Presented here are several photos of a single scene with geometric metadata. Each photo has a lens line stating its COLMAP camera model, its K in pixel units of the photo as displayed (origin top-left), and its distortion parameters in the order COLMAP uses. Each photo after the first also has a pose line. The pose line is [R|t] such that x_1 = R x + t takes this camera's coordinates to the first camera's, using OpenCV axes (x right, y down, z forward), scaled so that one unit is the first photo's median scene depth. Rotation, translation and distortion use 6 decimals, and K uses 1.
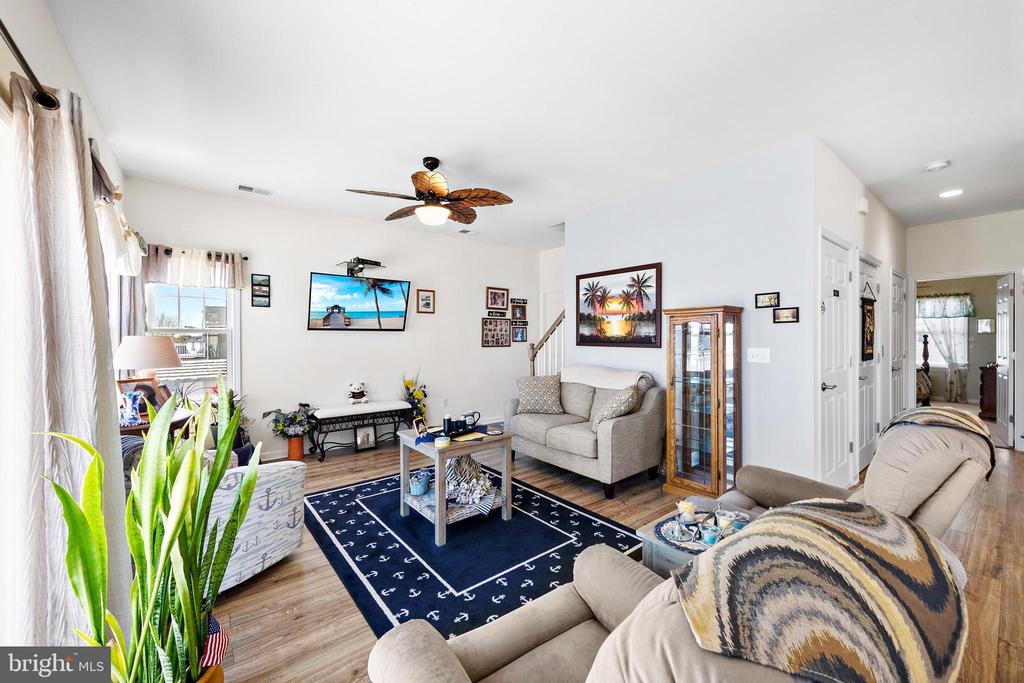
lens RADIAL K [[397.1, 0, 512.0], [0, 397.1, 341.5], [0, 0, 1]] dist [0.000676, 0.000062]
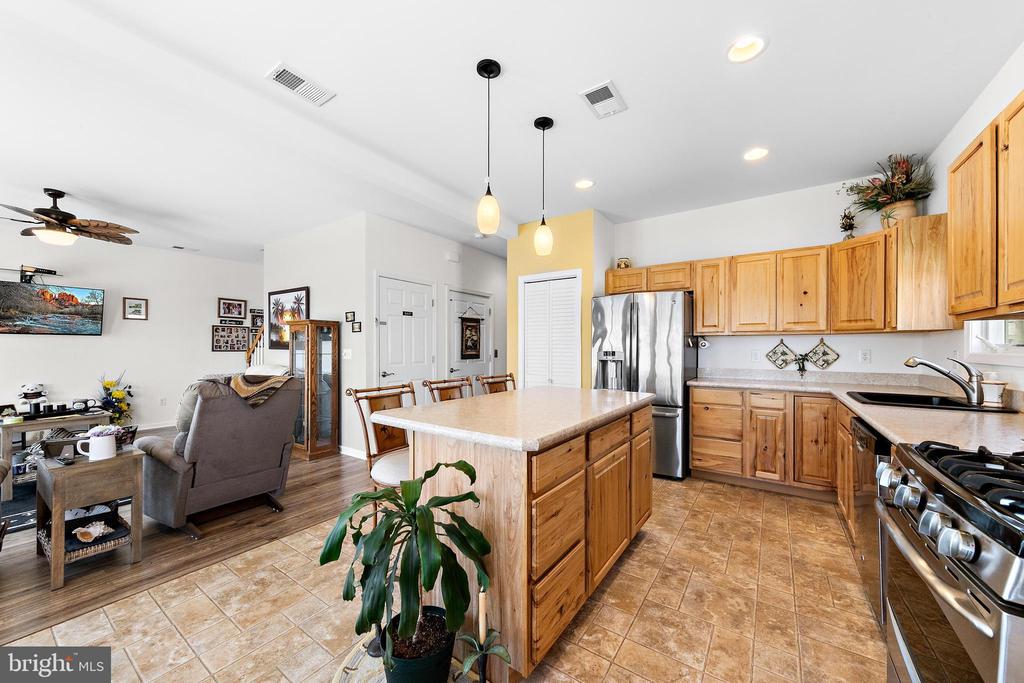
lens RADIAL K [[381.6, 0, 517.6], [0, 381.6, 343.5], [0, 0, 1]] dist [0.007490, 0.000187]
pose [[0.955668, 0.009087, 0.294307, 0.651841], [-0.002681, 0.999751, -0.022163, 0.020402], [-0.294435, 0.020391, 0.955454, -0.429515]]
